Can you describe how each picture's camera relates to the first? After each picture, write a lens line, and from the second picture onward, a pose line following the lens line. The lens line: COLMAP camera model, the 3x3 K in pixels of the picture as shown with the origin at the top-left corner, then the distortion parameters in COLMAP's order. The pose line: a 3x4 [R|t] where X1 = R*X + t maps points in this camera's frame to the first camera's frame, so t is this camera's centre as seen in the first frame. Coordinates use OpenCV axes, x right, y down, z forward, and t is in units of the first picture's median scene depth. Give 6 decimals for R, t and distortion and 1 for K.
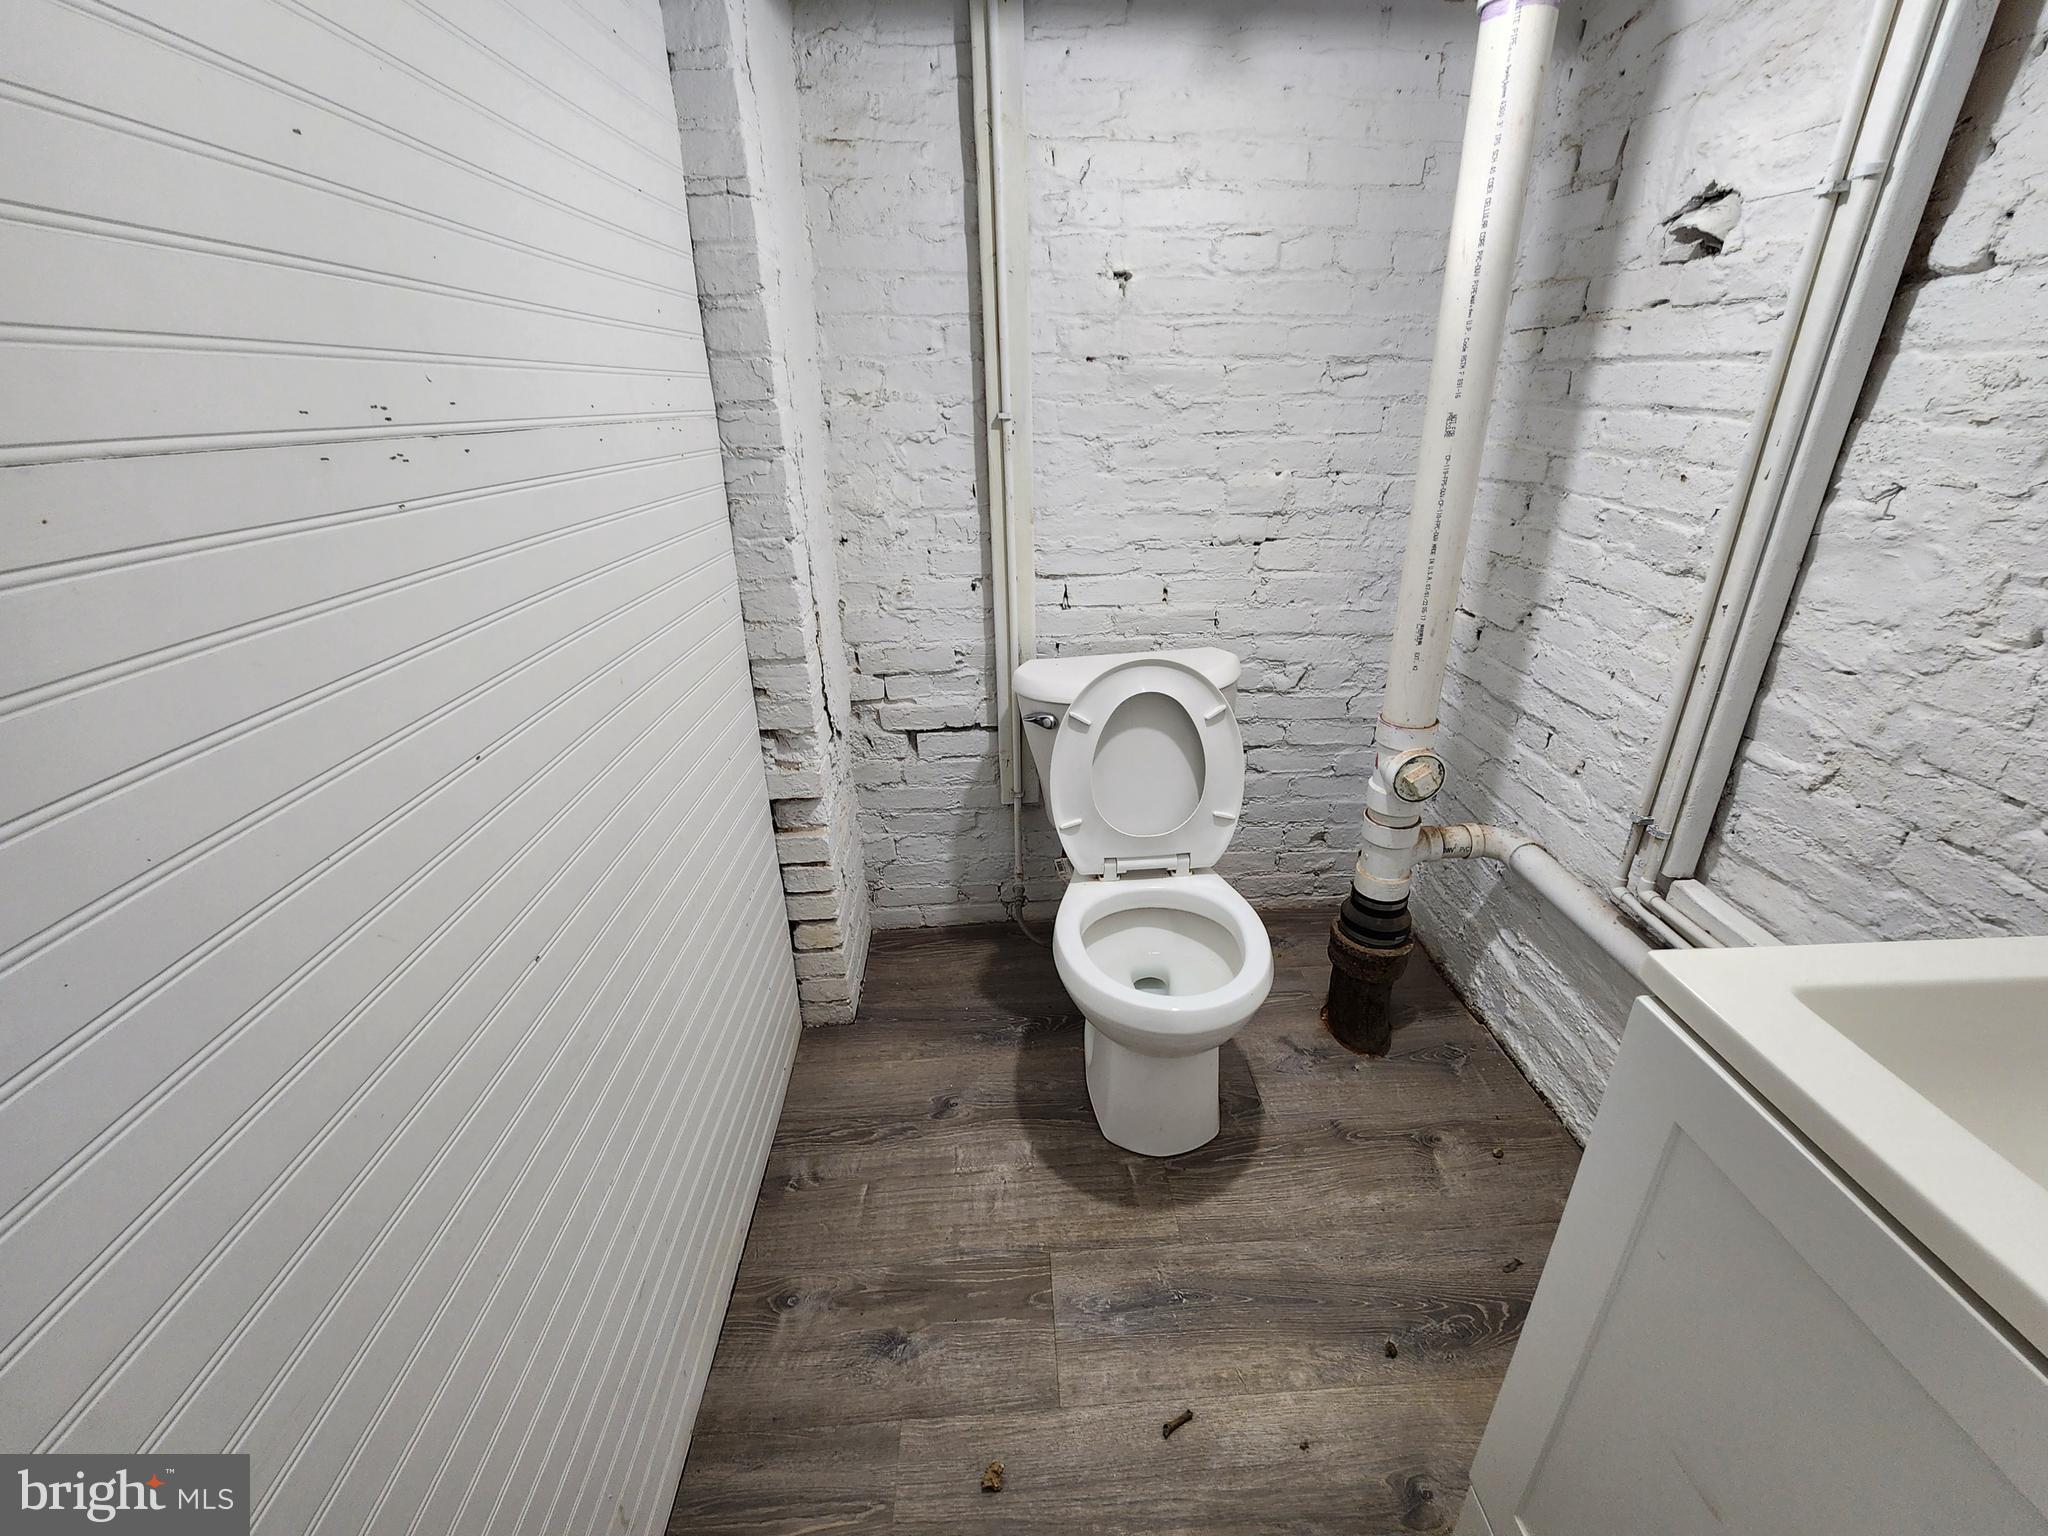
lens RADIAL K [[838.4, 0, 1038.2], [0, 838.4, 762.1], [0, 0, 1]] dist [-0.002363, 0.000368]
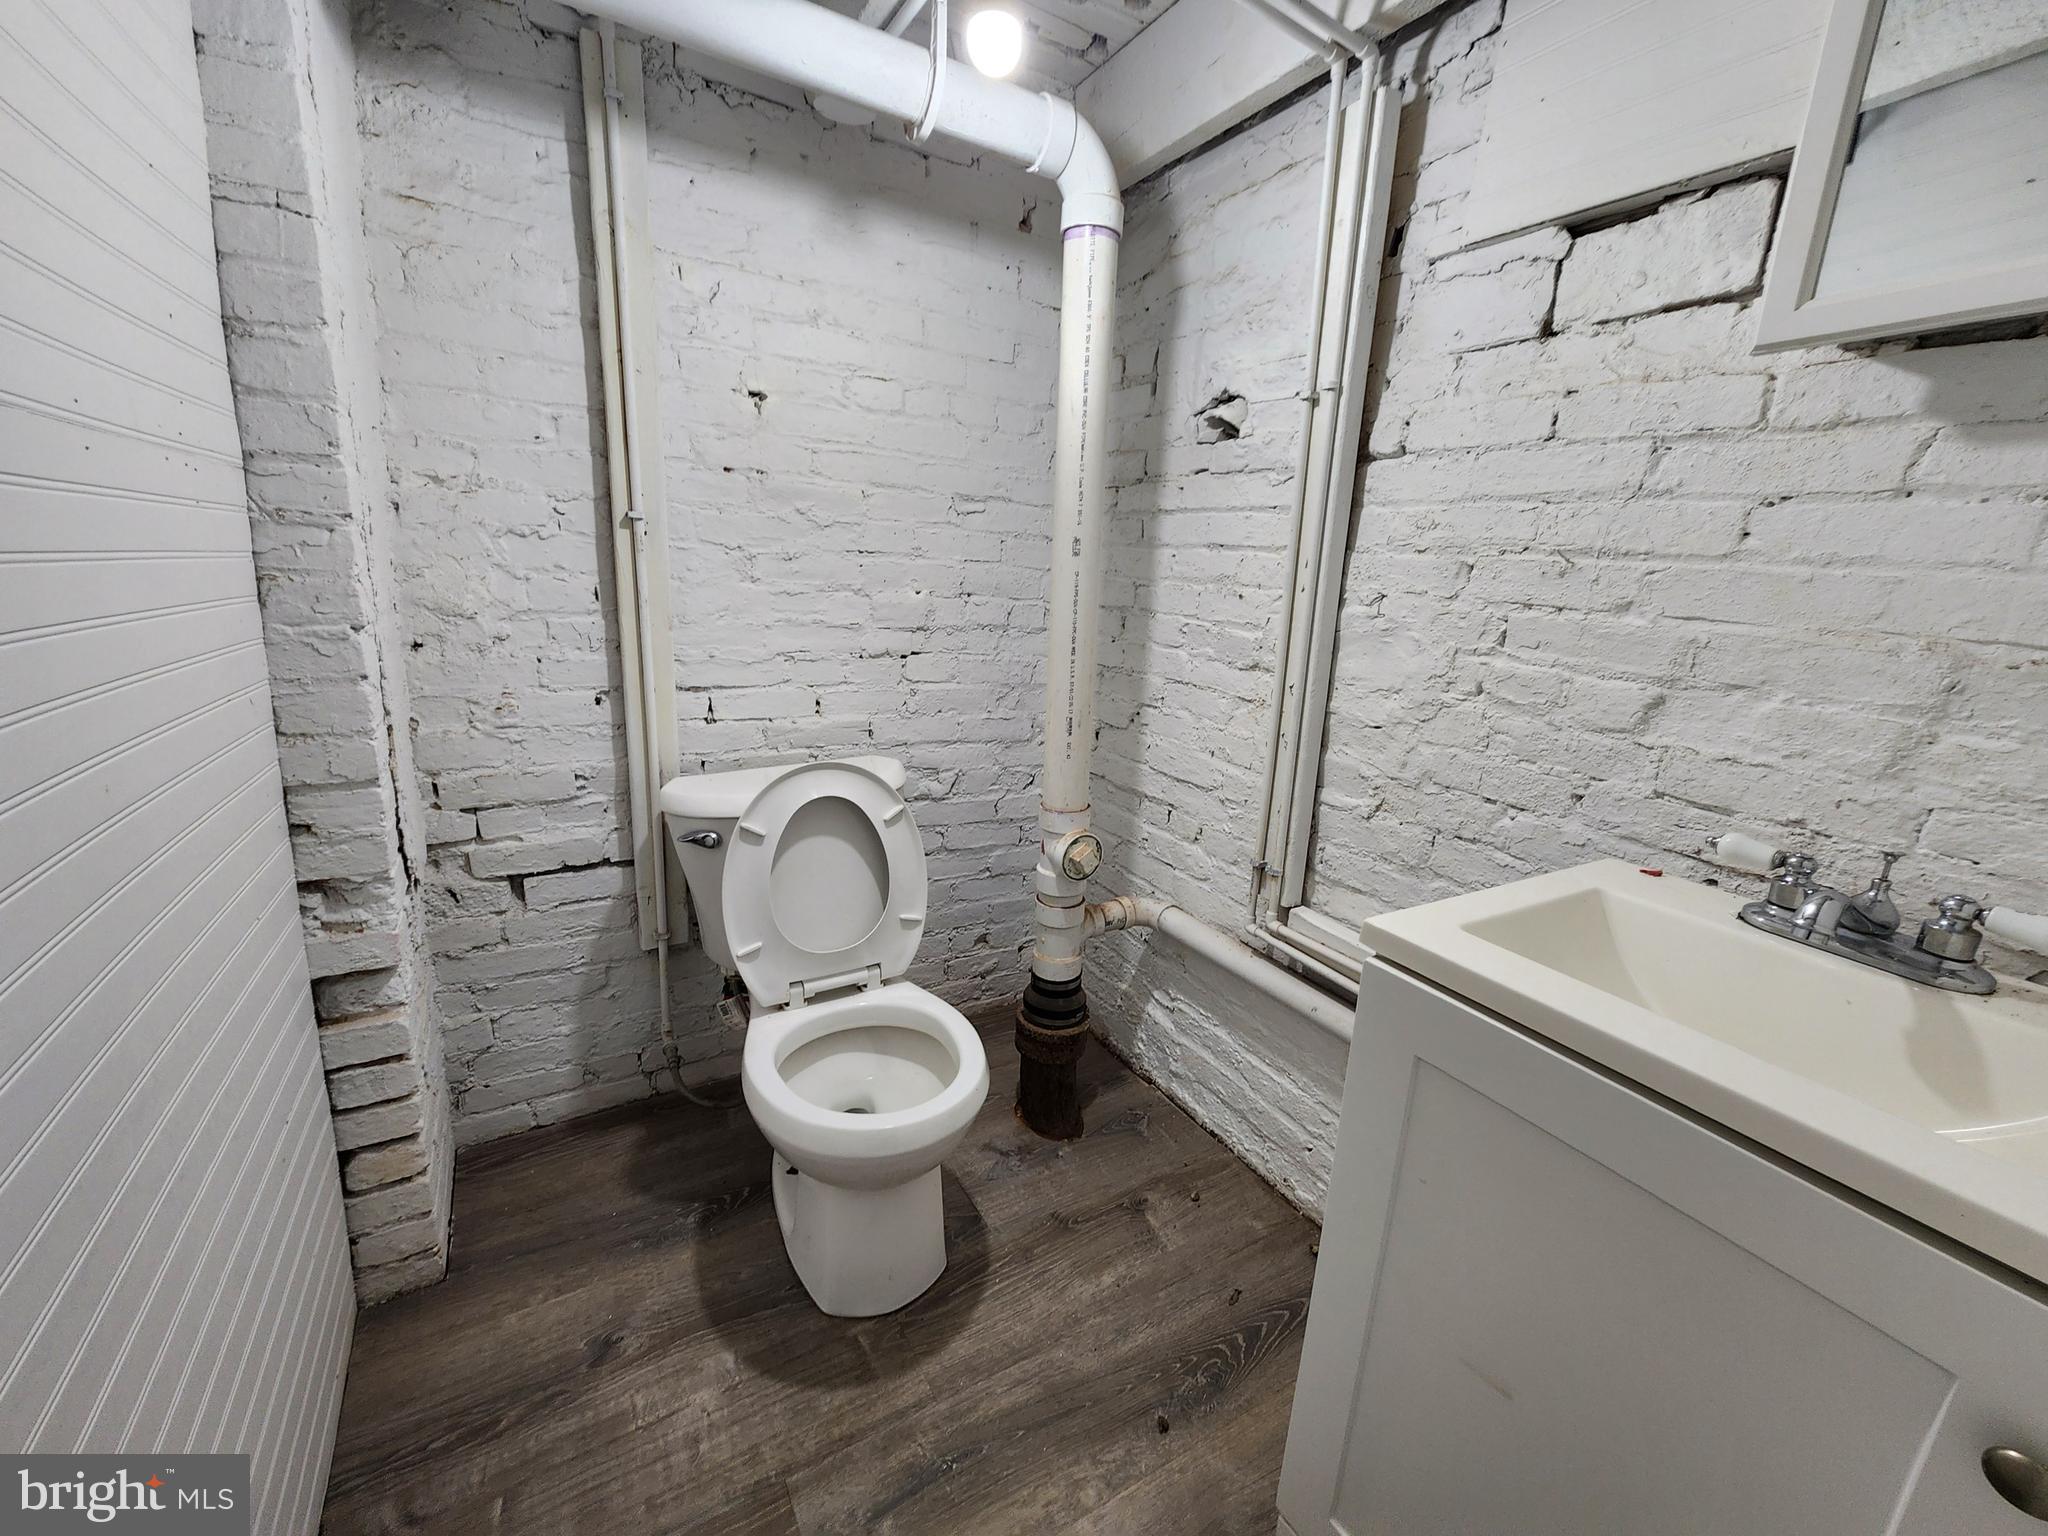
lens RADIAL K [[838.4, 0, 1033.4], [0, 838.4, 768.2], [0, 0, 1]] dist [-0.002363, 0.000368]
pose [[0.881509, -0.046865, 0.469837, -0.107000], [0.129422, 0.980934, -0.144976, 0.054309], [-0.454084, 0.188605, 0.870767, 0.053028]]
